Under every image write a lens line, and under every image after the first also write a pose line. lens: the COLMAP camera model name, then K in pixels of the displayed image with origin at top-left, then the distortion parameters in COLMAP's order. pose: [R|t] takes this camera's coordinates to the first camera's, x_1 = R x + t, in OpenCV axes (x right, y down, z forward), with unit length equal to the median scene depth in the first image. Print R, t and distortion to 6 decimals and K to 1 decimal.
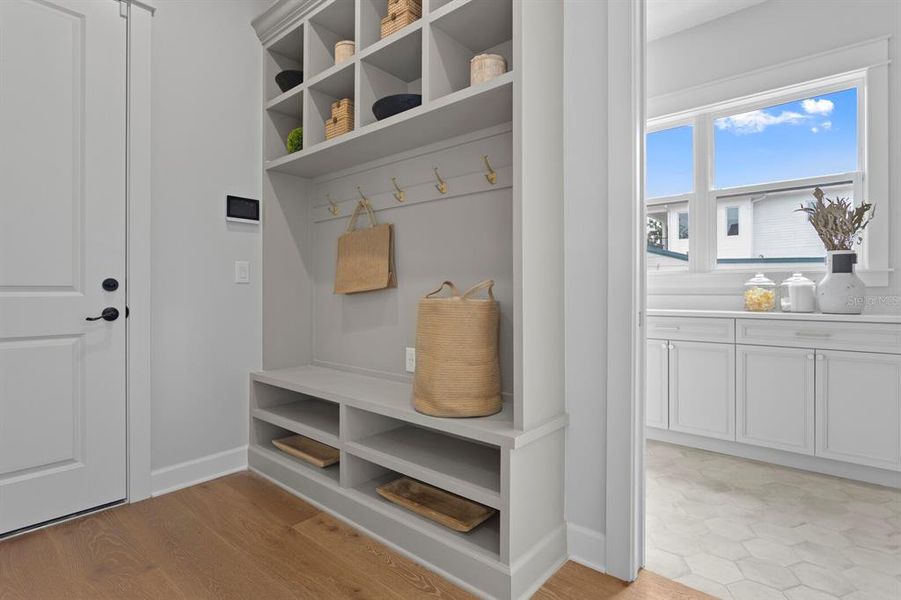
lens RADIAL K [[450.9, 0, 451.8], [0, 450.9, 294.6], [0, 0, 1]] dist [-0.001668, -0.000374]
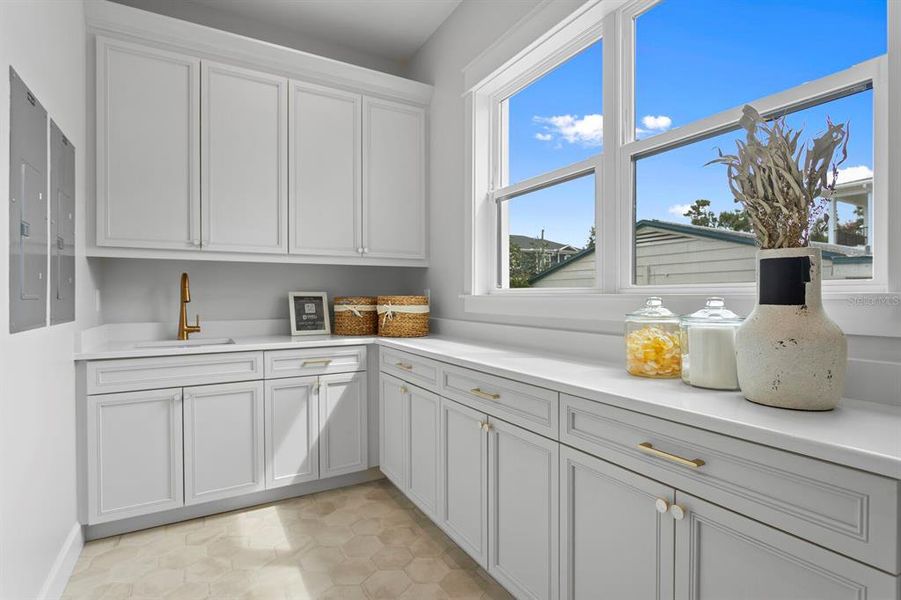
lens RADIAL K [[450.9, 0, 449.9], [0, 450.9, 301.3], [0, 0, 1]] dist [-0.001668, -0.000374]
pose [[0.939607, 0.003280, -0.342239, 0.671120], [-0.002013, 0.999990, 0.004056, -0.048458], [0.342248, -0.003122, 0.939604, 0.479226]]
